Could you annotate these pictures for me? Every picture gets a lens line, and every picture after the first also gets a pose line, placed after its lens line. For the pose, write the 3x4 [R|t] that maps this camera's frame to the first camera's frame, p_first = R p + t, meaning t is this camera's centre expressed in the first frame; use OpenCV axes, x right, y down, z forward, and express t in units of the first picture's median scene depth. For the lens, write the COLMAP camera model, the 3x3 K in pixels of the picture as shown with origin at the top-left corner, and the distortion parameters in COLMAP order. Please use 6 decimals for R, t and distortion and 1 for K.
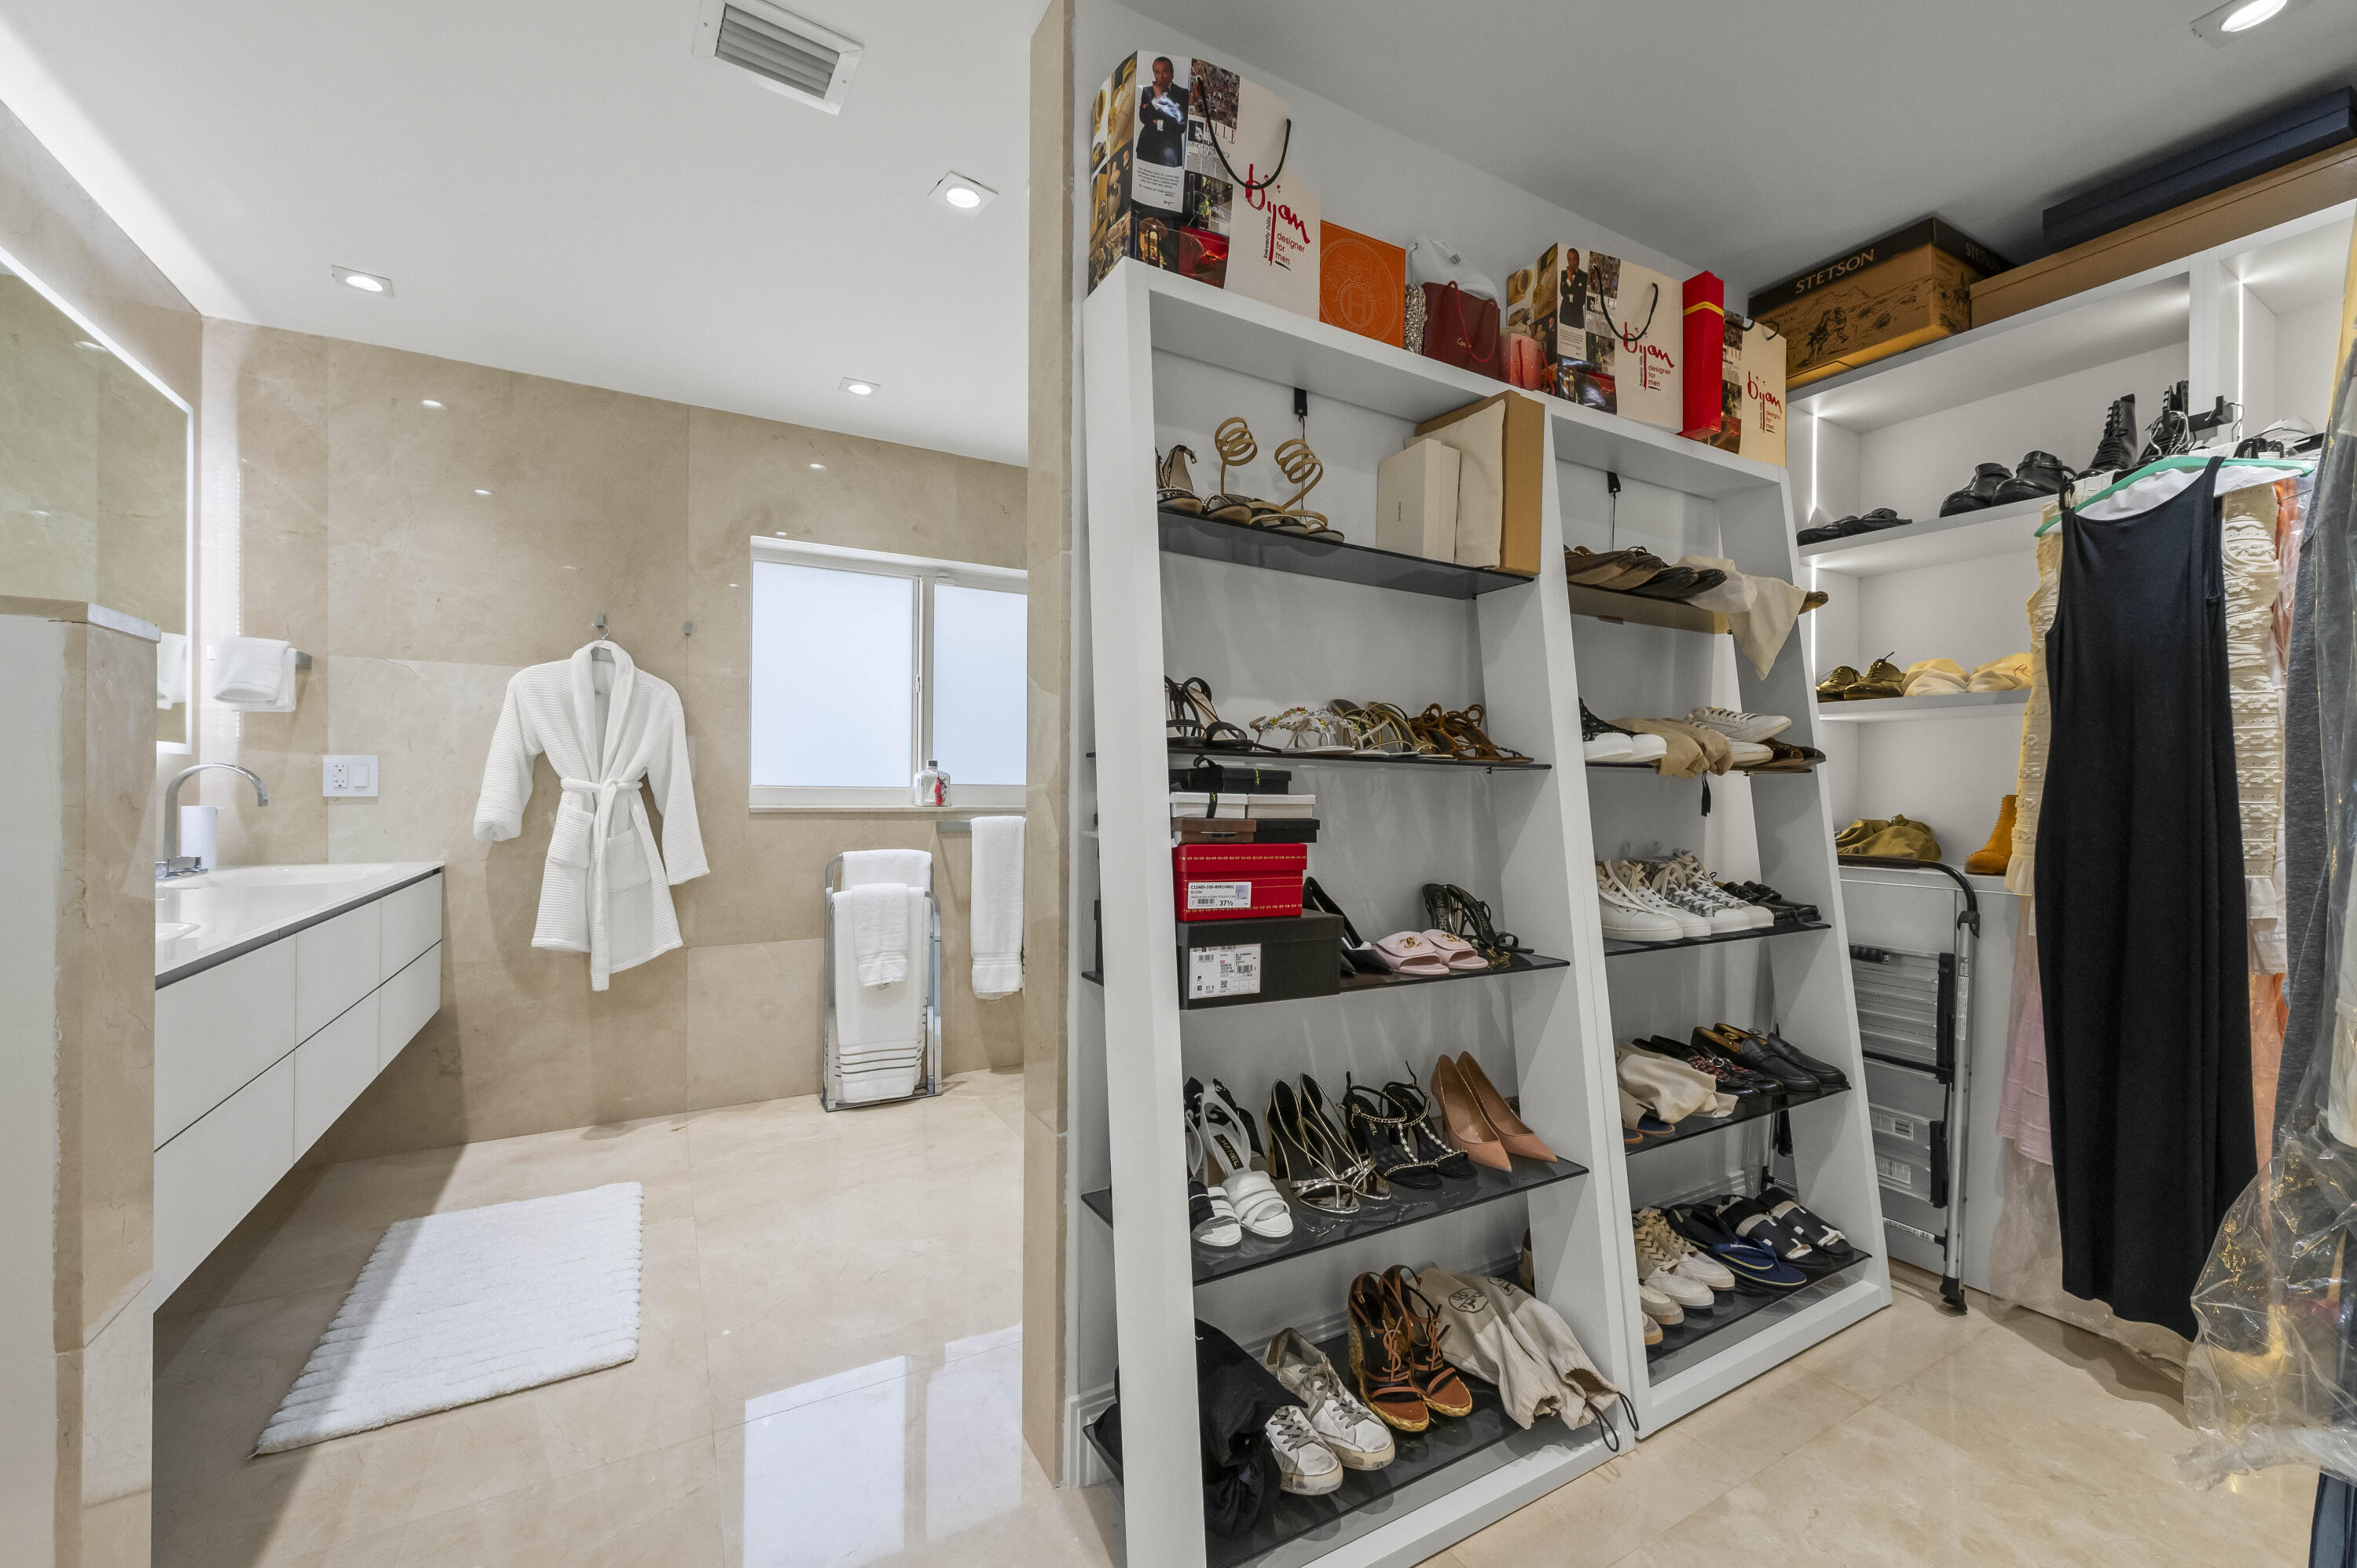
lens RADIAL K [[933.1, 0, 1178.5], [0, 933.1, 784.0], [0, 0, 1]] dist [-0.000116, -0.000263]
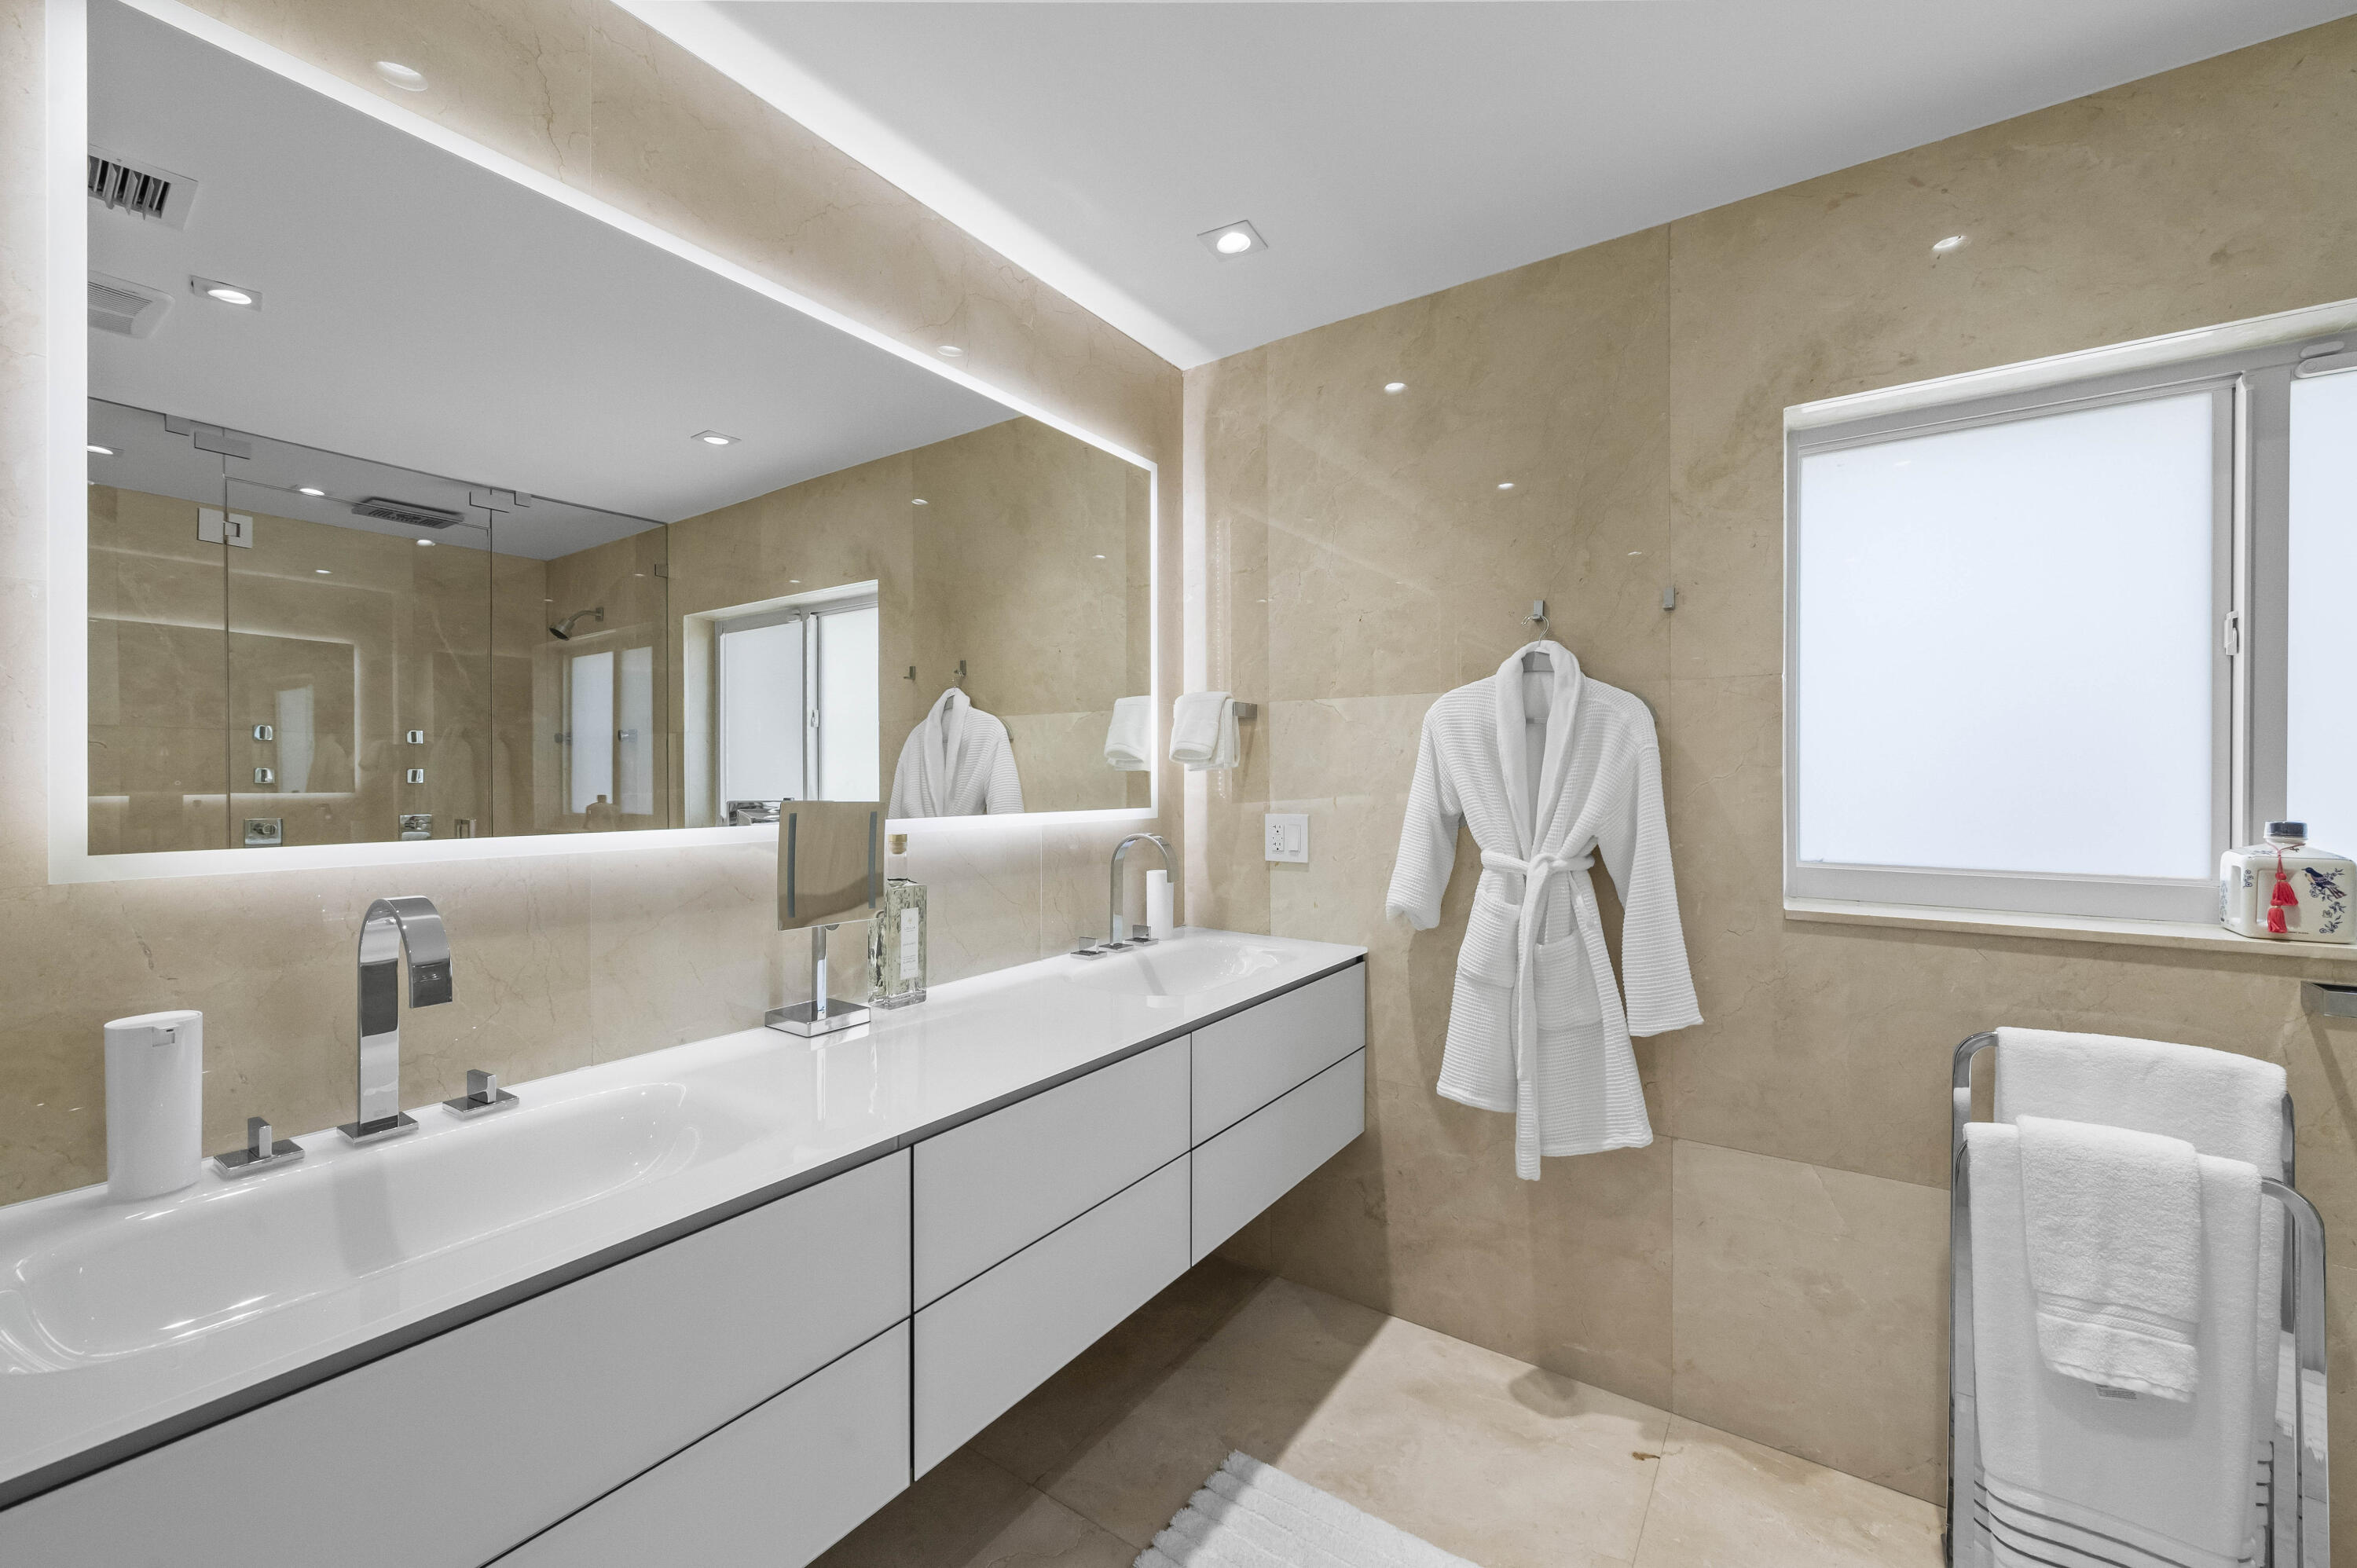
lens RADIAL K [[933.1, 0, 1178.5], [0, 933.1, 784.0], [0, 0, 1]] dist [-0.000116, -0.000263]
pose [[0.438325, -0.002214, -0.898814, -0.141607], [0.010205, 0.999945, 0.002513, -0.059091], [0.898759, -0.010274, 0.438323, 0.501353]]
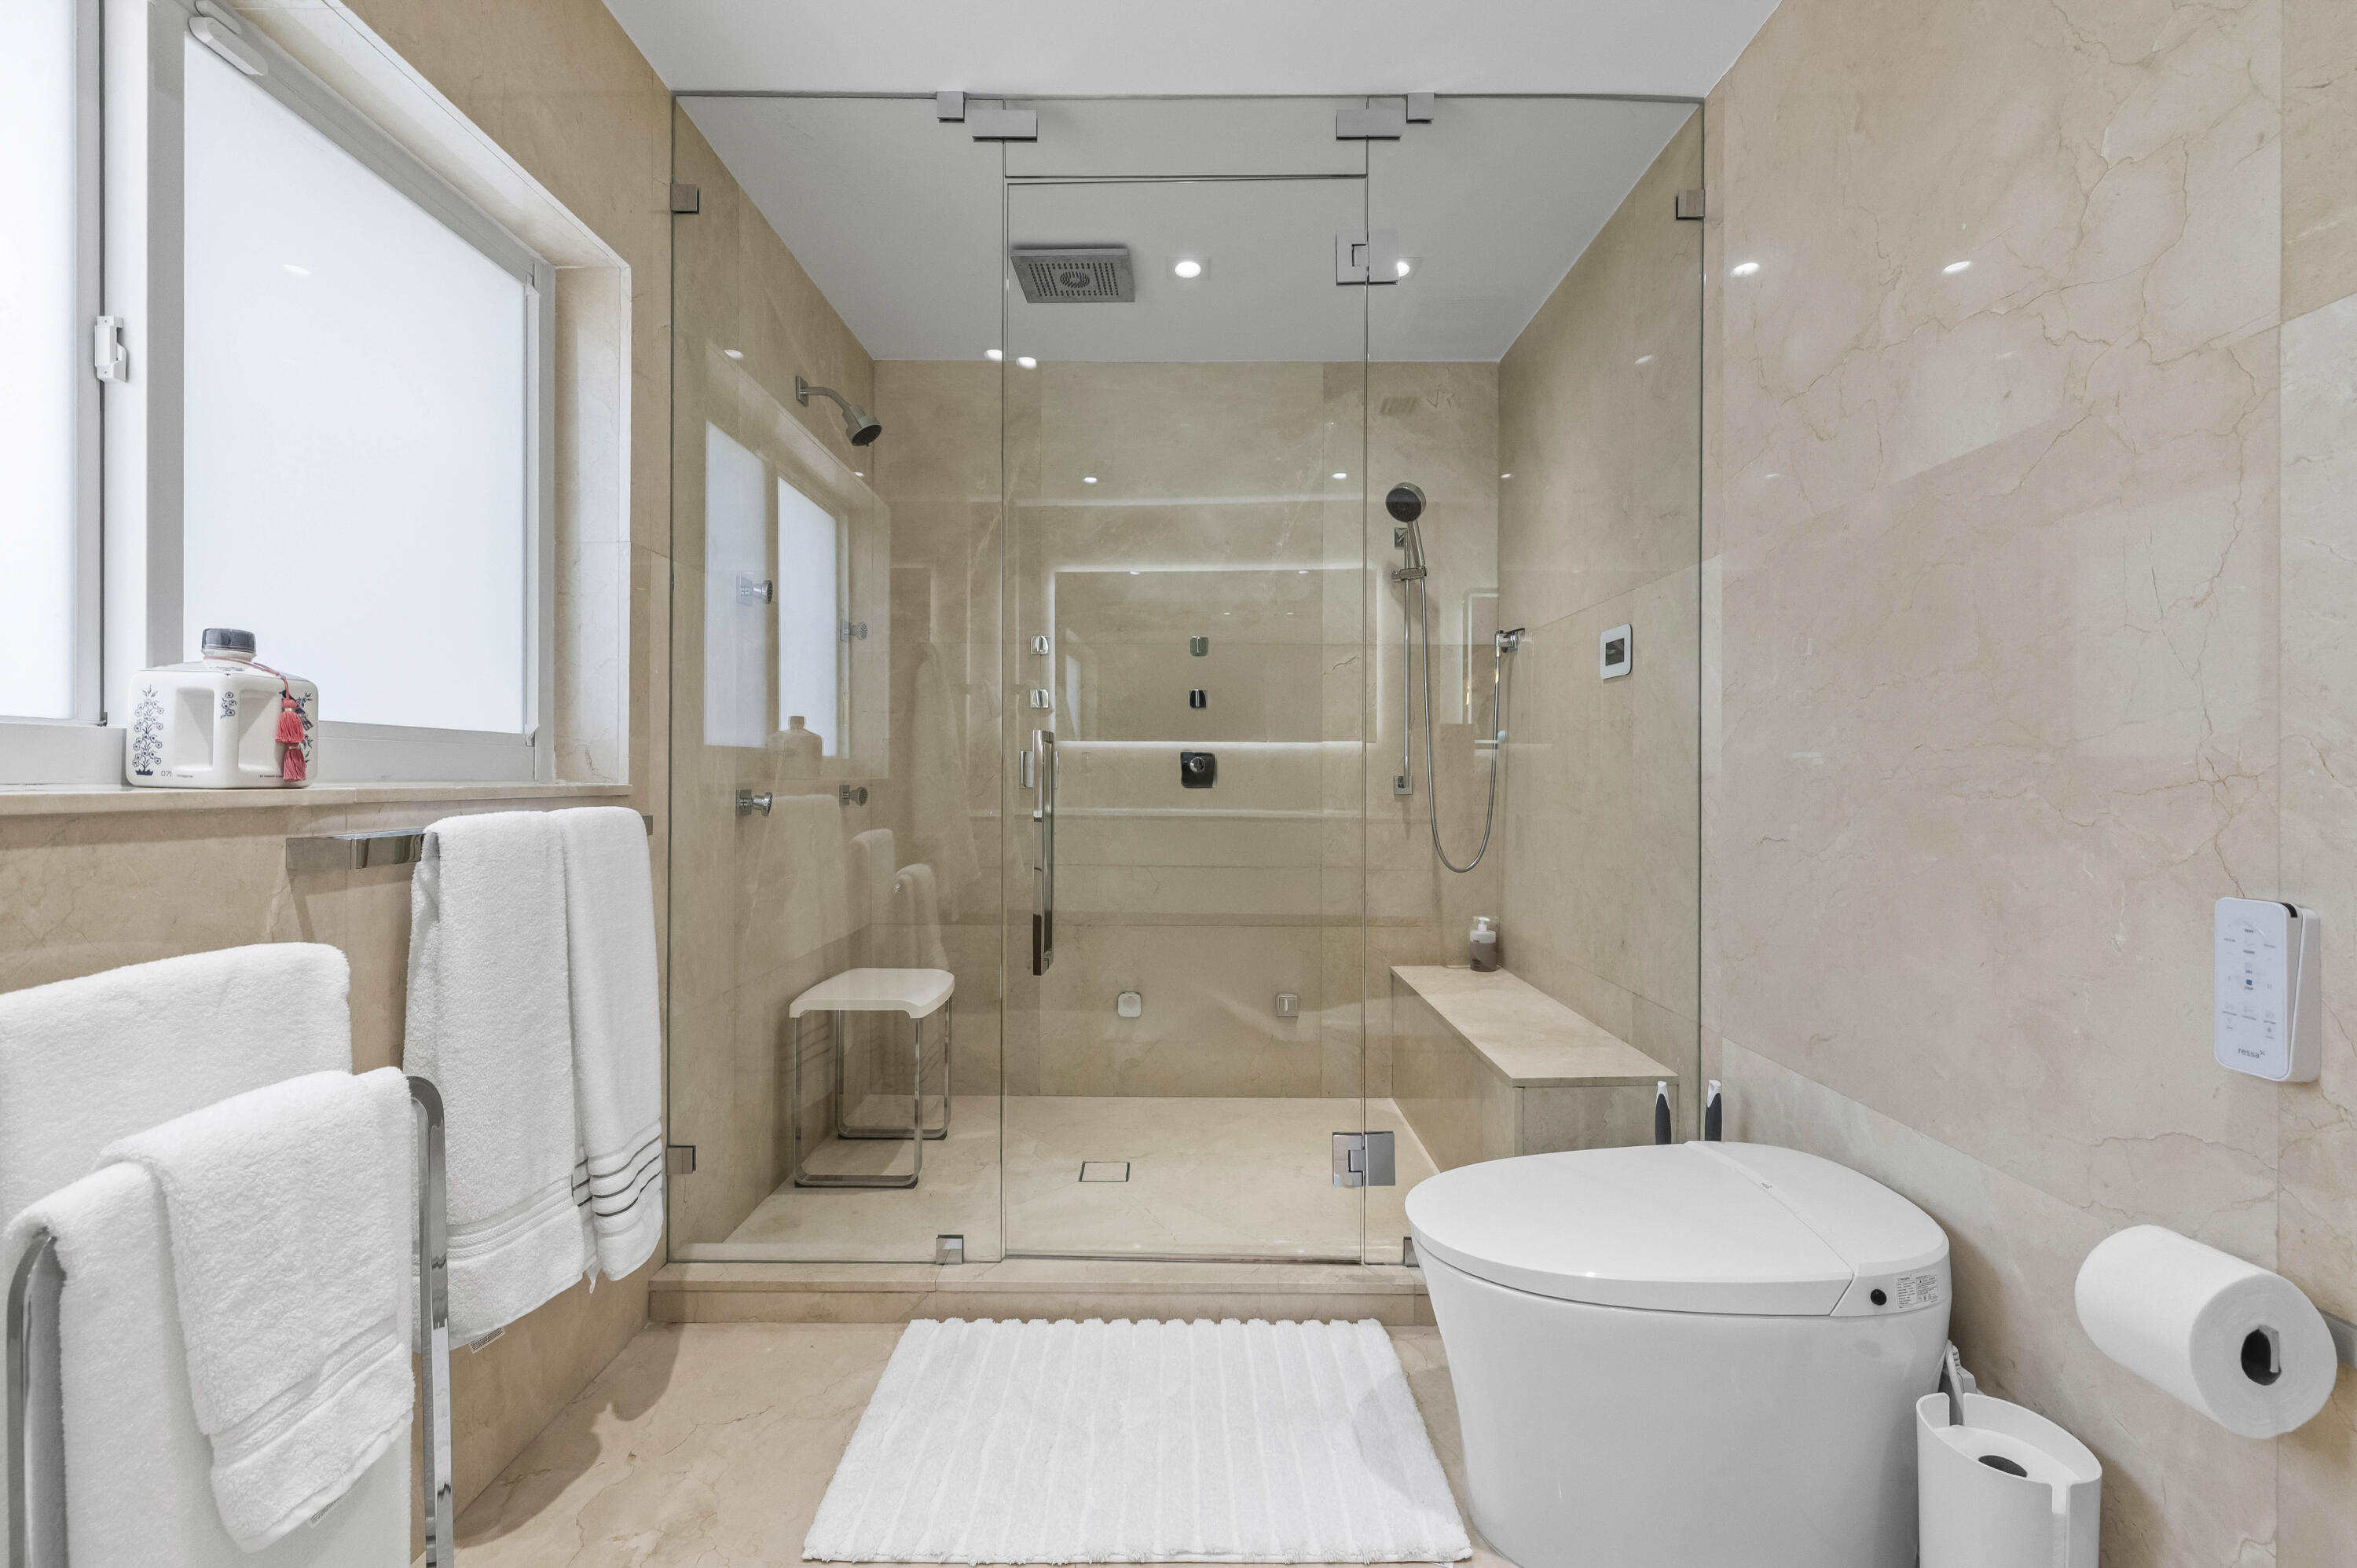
lens RADIAL K [[963.7, 0, 1178.5], [0, 963.7, 784.0], [0, 0, 1]] dist [-0.000880, -0.000208]
pose [[0.502337, -0.014282, 0.864554, -0.470485], [-0.004611, 0.999805, 0.019195, 0.019473], [-0.864660, -0.013629, 0.502173, 0.740575]]
